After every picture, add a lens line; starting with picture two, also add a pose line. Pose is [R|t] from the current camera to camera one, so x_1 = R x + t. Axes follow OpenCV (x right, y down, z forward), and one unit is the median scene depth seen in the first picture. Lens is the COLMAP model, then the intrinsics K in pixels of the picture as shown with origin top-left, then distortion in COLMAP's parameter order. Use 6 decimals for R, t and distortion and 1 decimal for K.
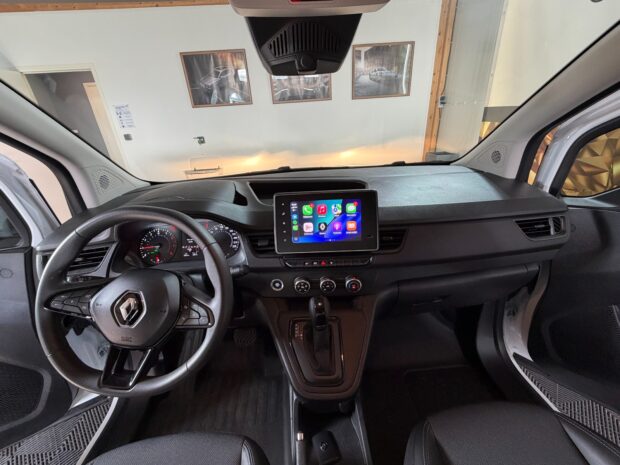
lens RADIAL K [[250.8, 0, 309.5], [0, 250.8, 231.5], [0, 0, 1]] dist [-0.013724, 0.000199]
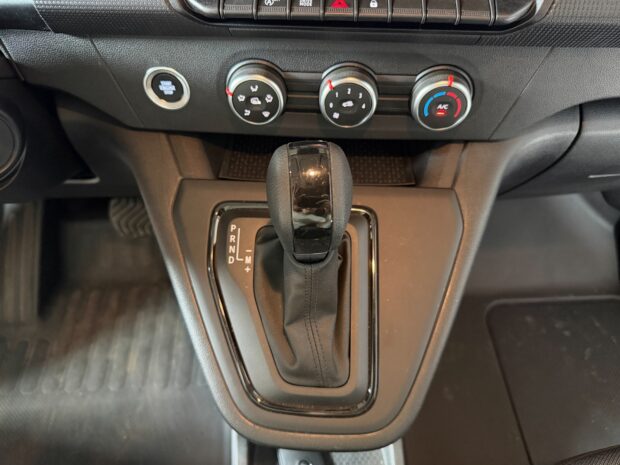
lens RADIAL K [[434.9, 0, 310.1], [0, 434.9, 228.5], [0, 0, 1]] dist [0.018769, -0.053961]
pose [[0.998322, 0.049406, 0.030190, 0.024846], [-0.057775, 0.884246, 0.463434, 0.121982], [-0.003799, -0.464401, 0.885617, 0.518052]]
